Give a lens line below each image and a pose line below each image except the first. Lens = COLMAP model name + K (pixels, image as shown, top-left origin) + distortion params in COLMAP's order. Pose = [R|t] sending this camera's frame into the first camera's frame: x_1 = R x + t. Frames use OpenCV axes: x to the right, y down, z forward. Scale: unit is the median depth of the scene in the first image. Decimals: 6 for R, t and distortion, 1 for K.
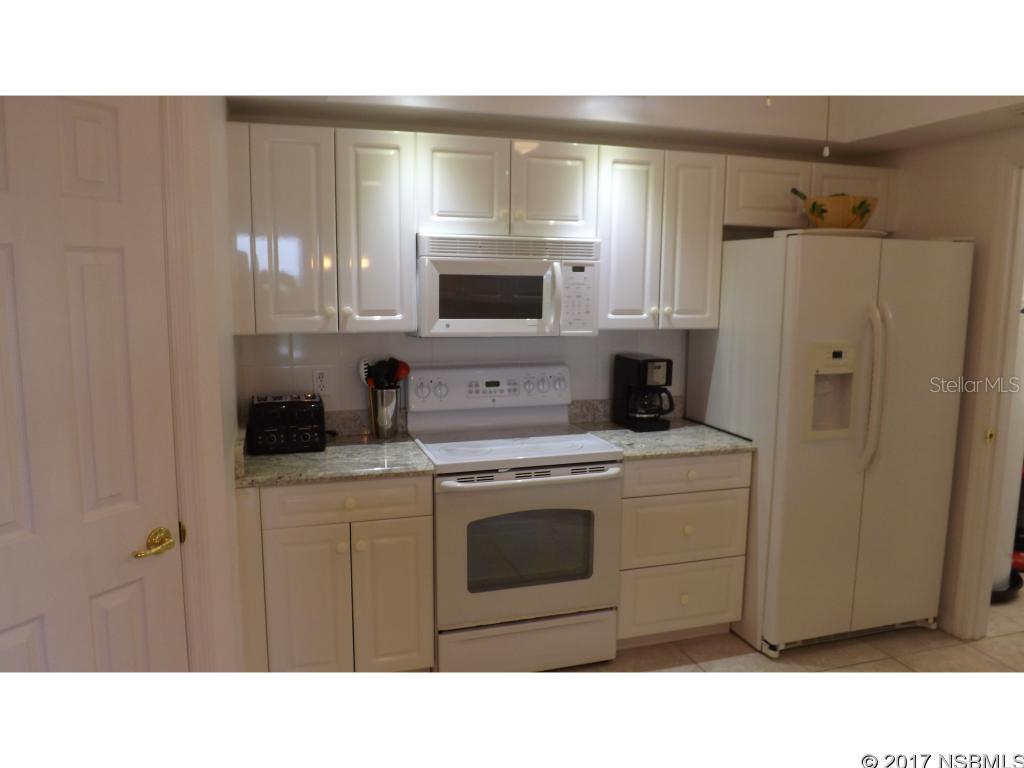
lens RADIAL K [[748.7, 0, 507.2], [0, 748.7, 382.5], [0, 0, 1]] dist [-0.064089, 0.032206]
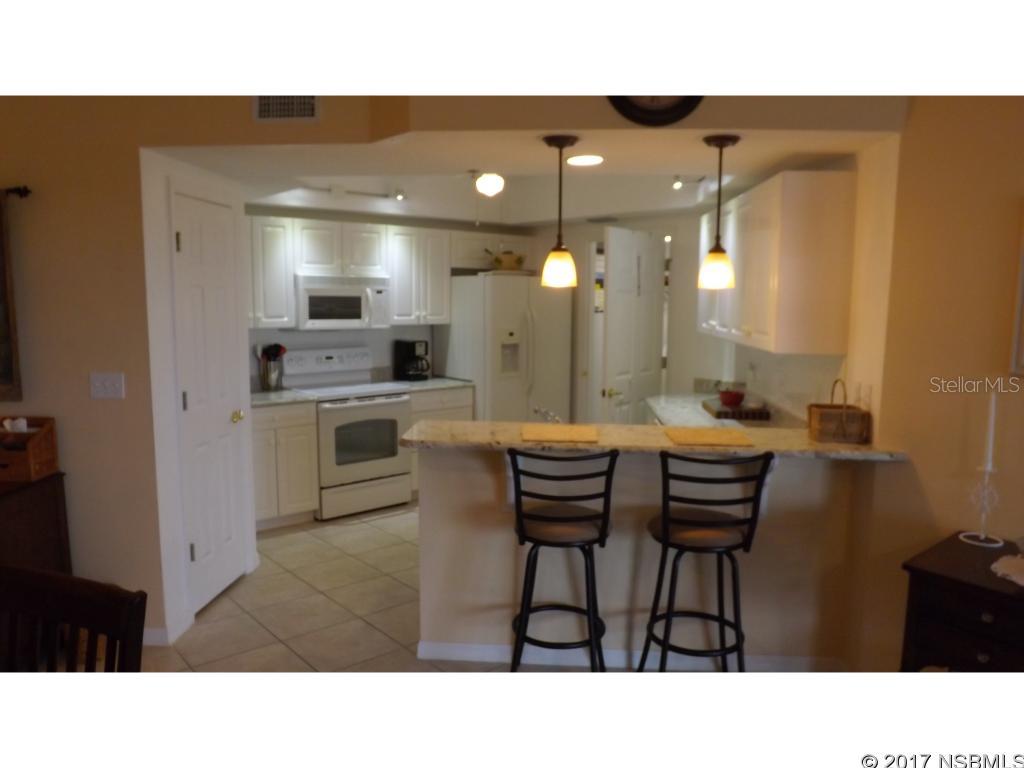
lens RADIAL K [[748.7, 0, 506.5], [0, 748.7, 386.4], [0, 0, 1]] dist [-0.064089, 0.032206]
pose [[0.918871, -0.049904, 0.391389, -0.352832], [0.055060, 0.998481, -0.001952, 0.102832], [-0.390697, 0.023344, 0.920223, -0.825857]]
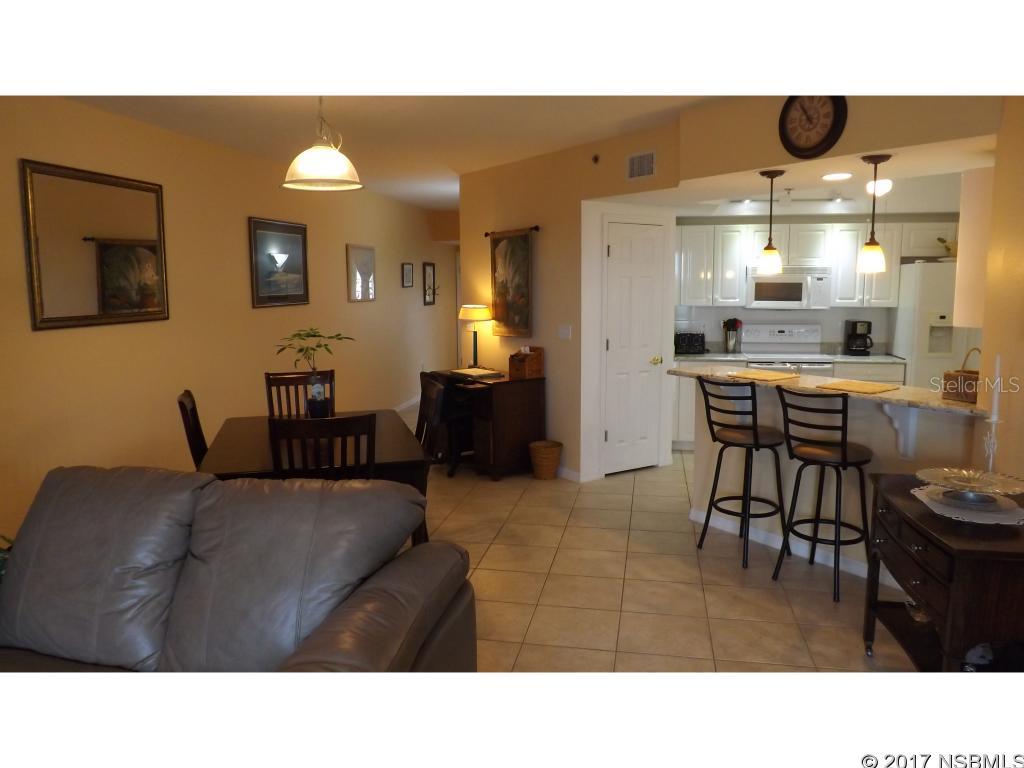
lens RADIAL K [[748.7, 0, 502.5], [0, 748.7, 380.4], [0, 0, 1]] dist [-0.064089, 0.032206]
pose [[0.878522, 0.047910, -0.475293, 0.331609], [-0.052322, 0.998622, 0.003952, 0.195613], [0.474828, 0.021396, 0.879818, -1.425453]]
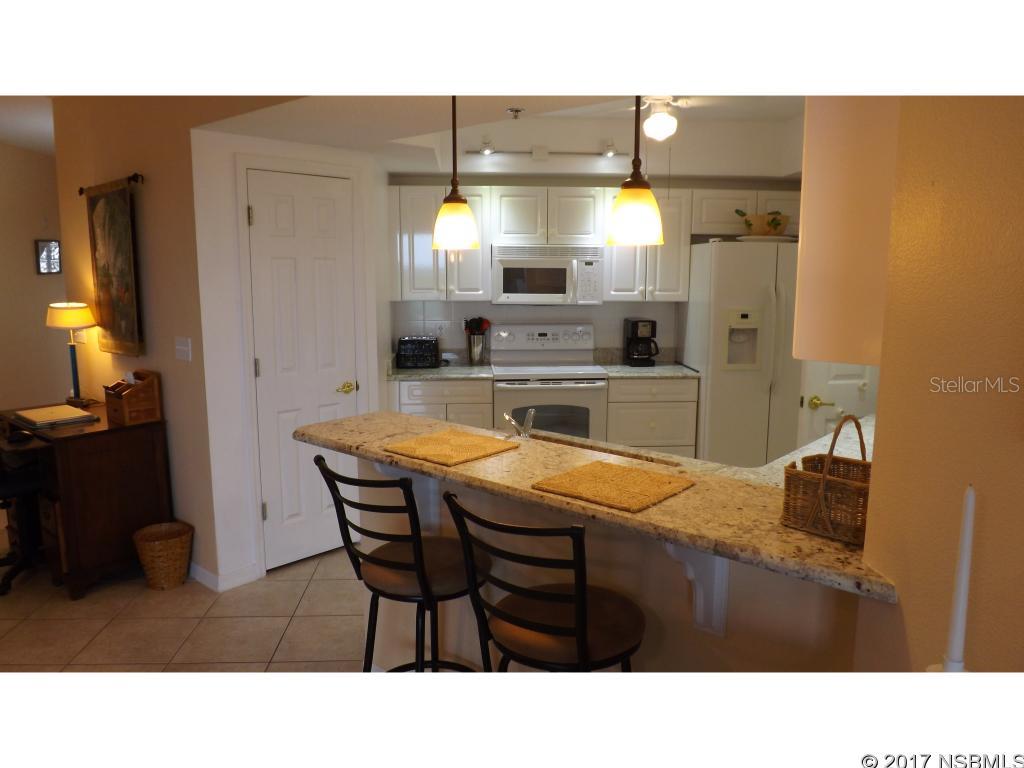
lens RADIAL K [[748.7, 0, 506.5], [0, 748.7, 385.1], [0, 0, 1]] dist [-0.064089, 0.032206]
pose [[0.970123, 0.030193, -0.240729, 0.325117], [-0.026530, 0.999478, 0.018444, 0.090793], [0.241160, -0.011507, 0.970417, -0.650563]]
